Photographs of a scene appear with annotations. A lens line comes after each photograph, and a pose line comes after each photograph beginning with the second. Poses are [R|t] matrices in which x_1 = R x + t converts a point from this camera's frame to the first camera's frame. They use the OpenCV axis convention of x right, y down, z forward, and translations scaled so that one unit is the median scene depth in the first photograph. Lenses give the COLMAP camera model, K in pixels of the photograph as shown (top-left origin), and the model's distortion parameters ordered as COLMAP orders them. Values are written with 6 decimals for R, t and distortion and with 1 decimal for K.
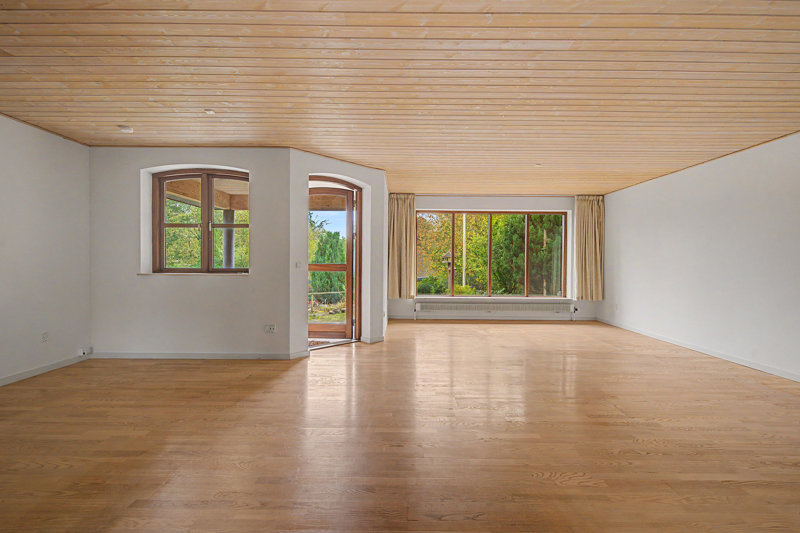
lens RADIAL K [[369.9, 0, 400.0], [0, 369.9, 266.5], [0, 0, 1]] dist [-0.002316, -0.000345]
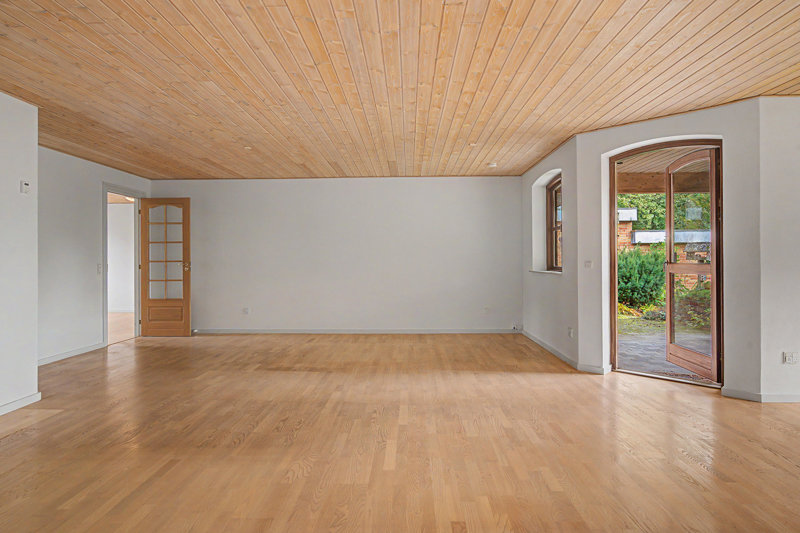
lens RADIAL K [[444.3, 0, 400.3], [0, 444.3, 258.1], [0, 0, 1]] dist [0.000884, 0.000159]
pose [[-0.012137, -0.007771, -0.999896, 0.780080], [0.001837, 0.999968, -0.007794, -0.013040], [0.999925, -0.001932, -0.012123, 0.578401]]
